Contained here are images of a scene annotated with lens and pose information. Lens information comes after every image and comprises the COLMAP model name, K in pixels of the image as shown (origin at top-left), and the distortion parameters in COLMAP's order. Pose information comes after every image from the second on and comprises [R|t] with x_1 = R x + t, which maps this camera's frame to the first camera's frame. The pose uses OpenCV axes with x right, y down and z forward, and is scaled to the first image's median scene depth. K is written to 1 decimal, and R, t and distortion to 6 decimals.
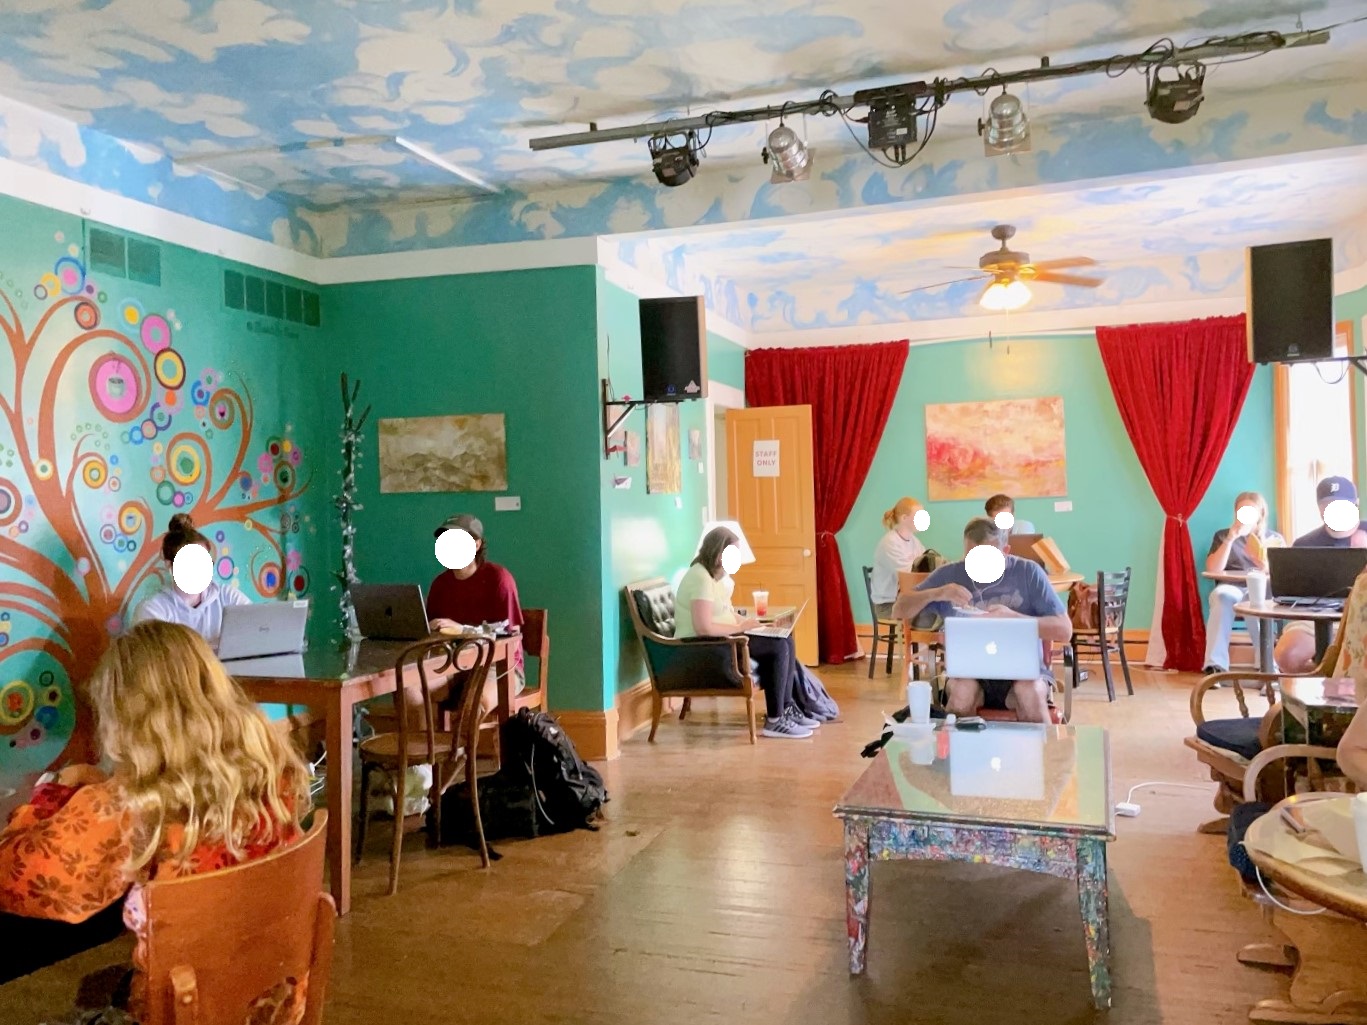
lens RADIAL K [[1066.9, 0, 684.2], [0, 1066.9, 508.3], [0, 0, 1]] dist [0.008024, -0.059215]
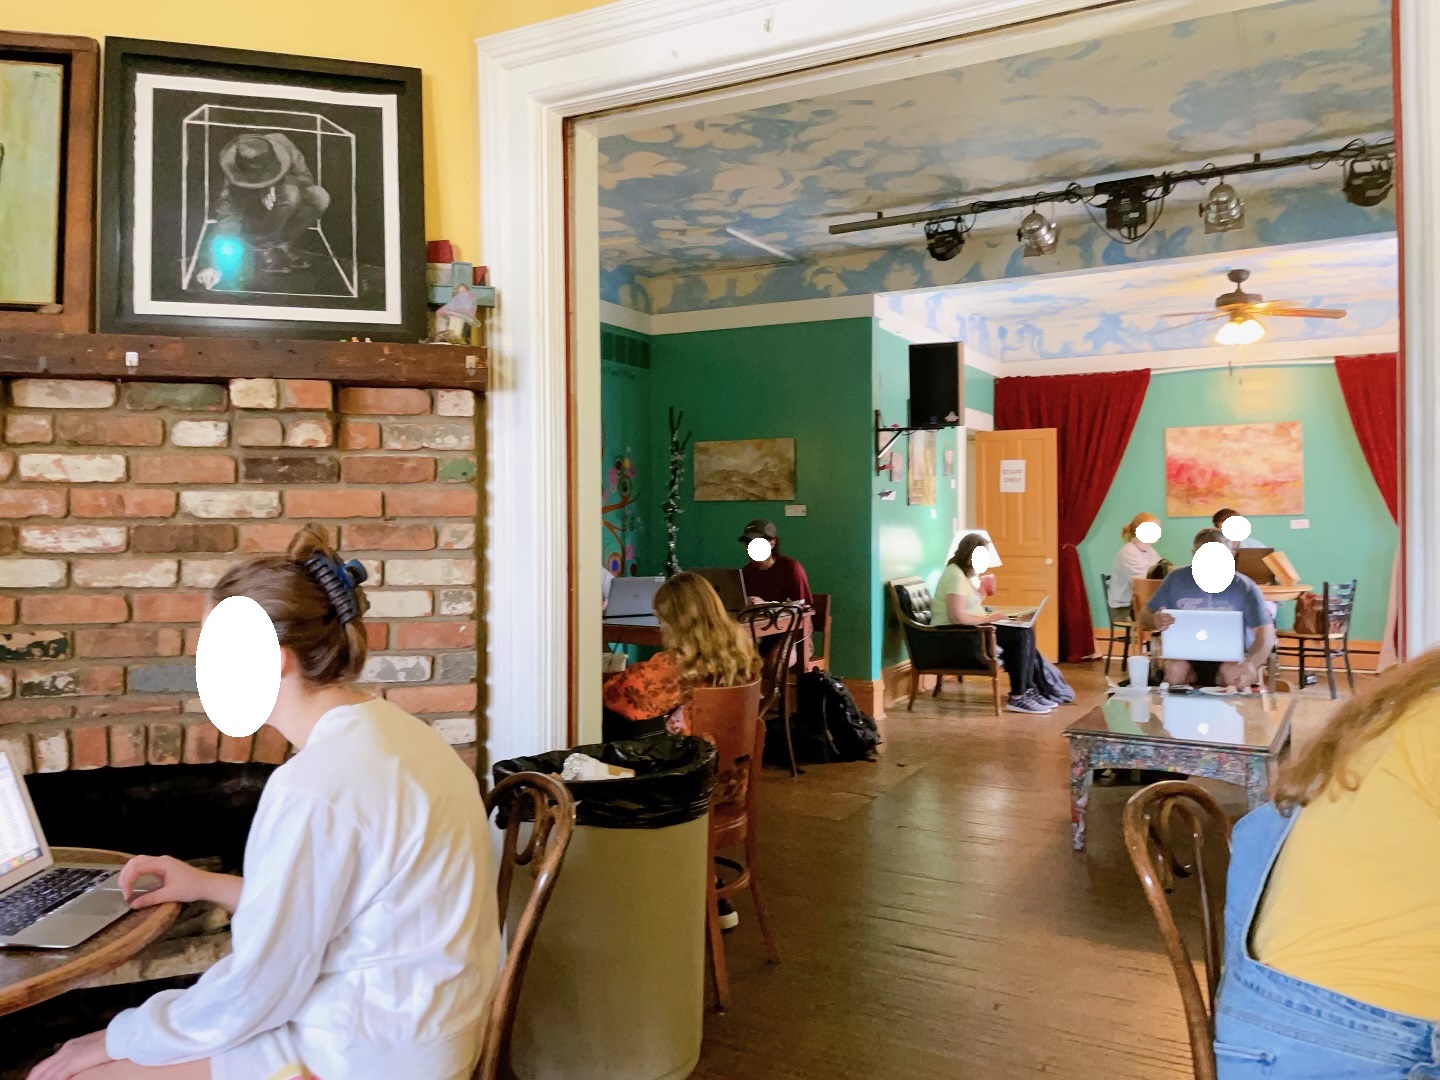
lens RADIAL K [[1055.8, 0, 714.7], [0, 1055.8, 523.5], [0, 0, 1]] dist [0.046603, -0.088581]
pose [[0.981138, 0.019528, -0.192318, -0.022403], [-0.019416, 0.999808, 0.002464, 0.009334], [0.192329, 0.001317, 0.981330, -0.224880]]
